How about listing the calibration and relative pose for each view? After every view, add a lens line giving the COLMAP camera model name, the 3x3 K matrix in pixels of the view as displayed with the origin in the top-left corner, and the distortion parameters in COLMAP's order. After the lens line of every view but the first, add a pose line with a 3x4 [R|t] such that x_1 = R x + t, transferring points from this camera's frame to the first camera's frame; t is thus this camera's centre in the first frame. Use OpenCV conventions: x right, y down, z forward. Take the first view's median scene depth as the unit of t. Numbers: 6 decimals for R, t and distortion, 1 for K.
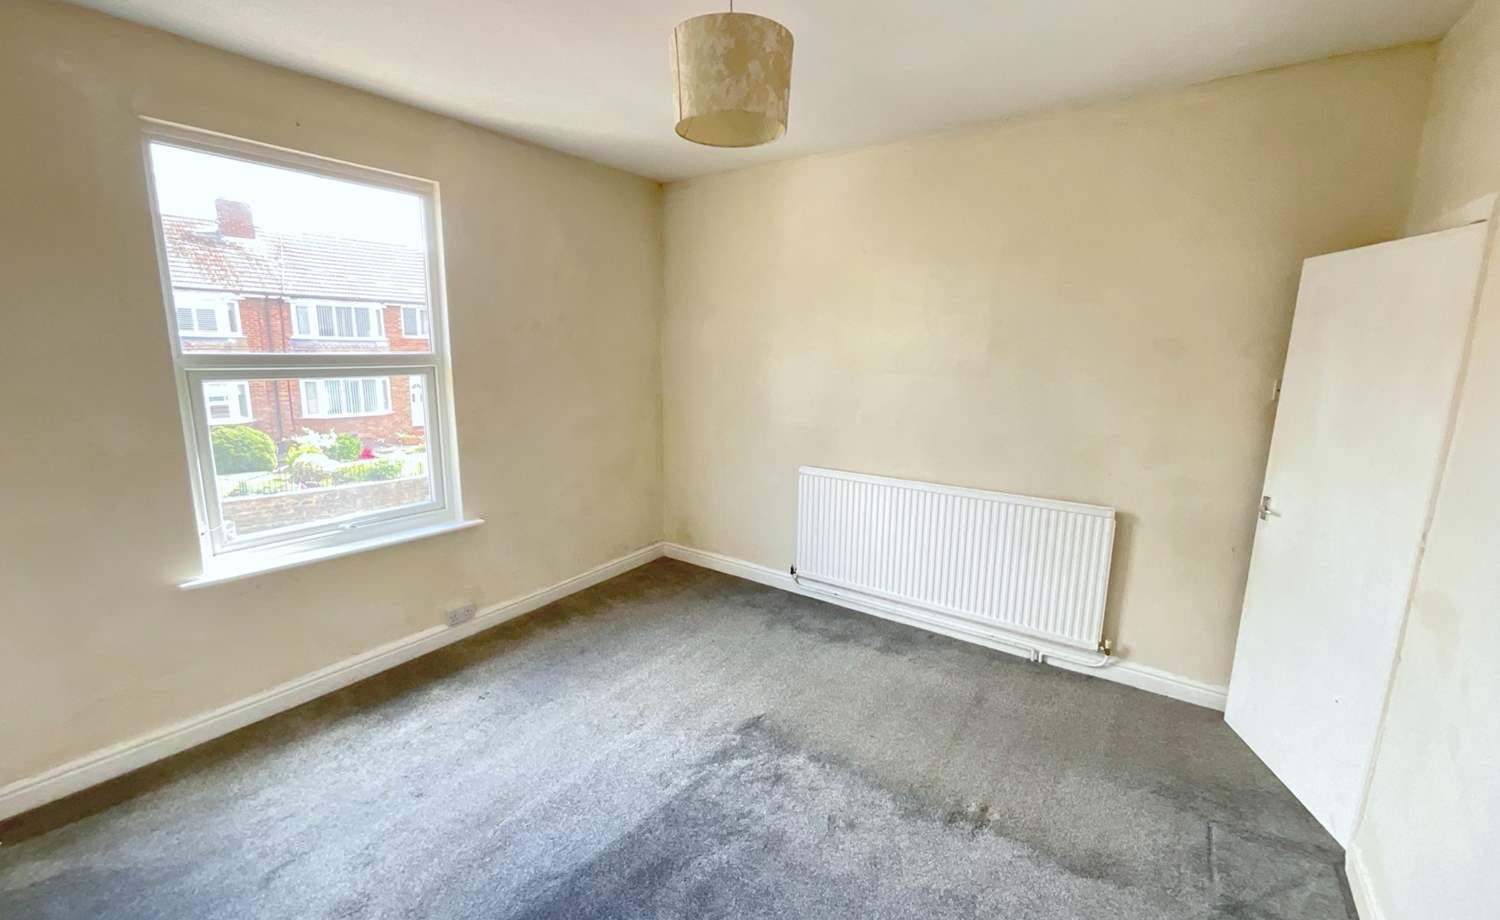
lens RADIAL K [[607.4, 0, 750.6], [0, 607.4, 462.5], [0, 0, 1]] dist [-0.002723, 0.001251]
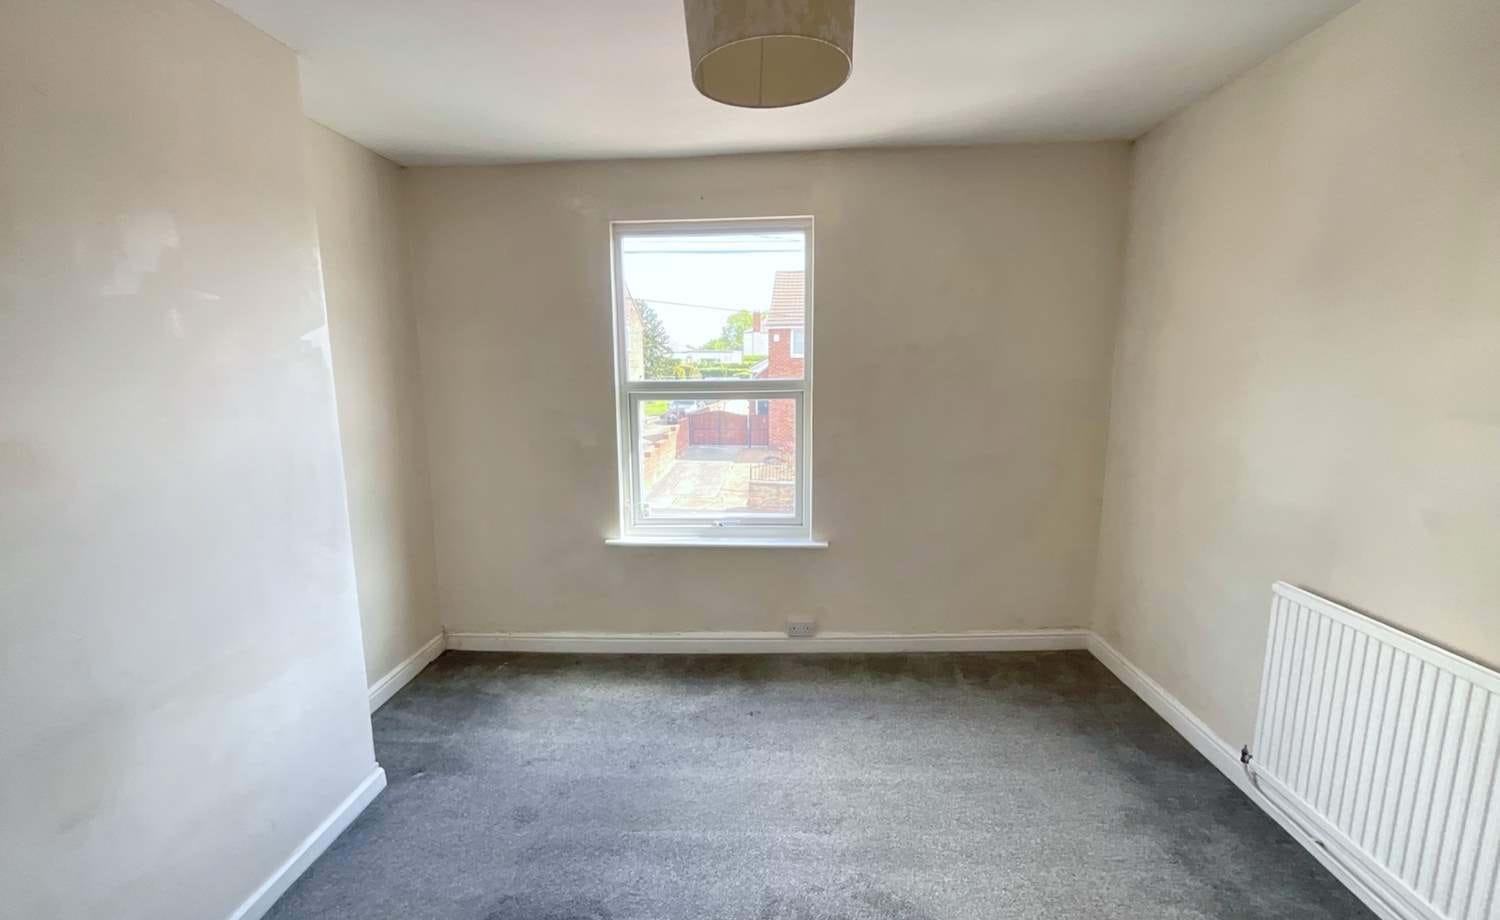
lens RADIAL K [[607.4, 0, 750.6], [0, 607.4, 462.5], [0, 0, 1]] dist [-0.002723, 0.001251]
pose [[0.543320, 0.111696, -0.832062, 0.307053], [-0.135090, 0.989826, 0.044662, -0.066038], [0.828585, 0.088138, 0.552882, 0.332353]]
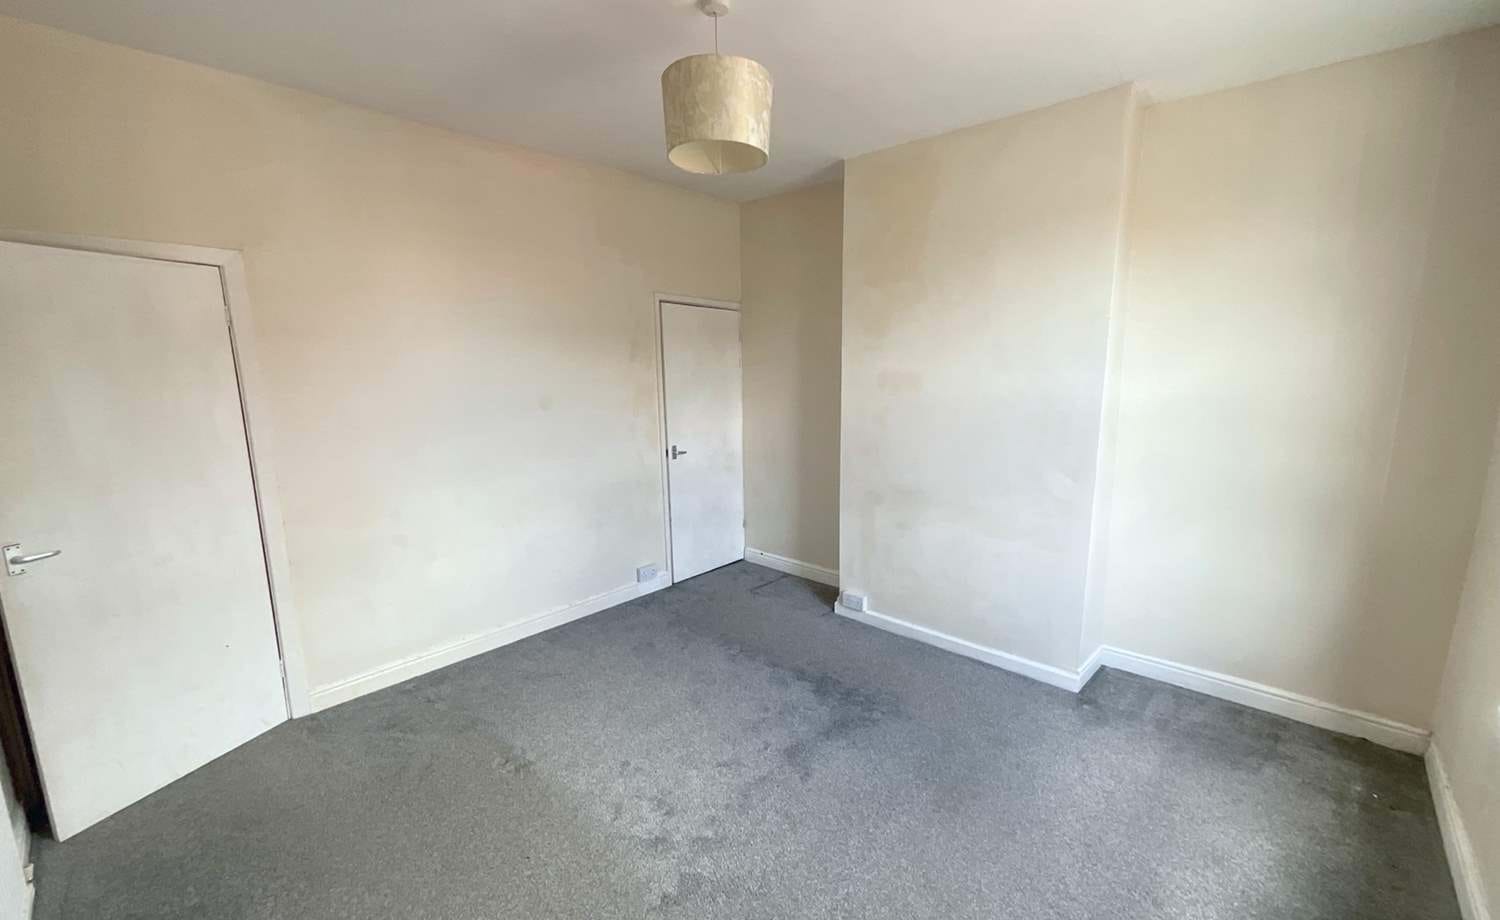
lens RADIAL K [[607.4, 0, 750.6], [0, 607.4, 462.5], [0, 0, 1]] dist [-0.002723, 0.001251]
pose [[-0.990184, -0.025433, 0.137440, -0.150588], [0.023774, 0.938332, 0.344916, -0.208744], [-0.137737, 0.344798, -0.928517, 1.168760]]
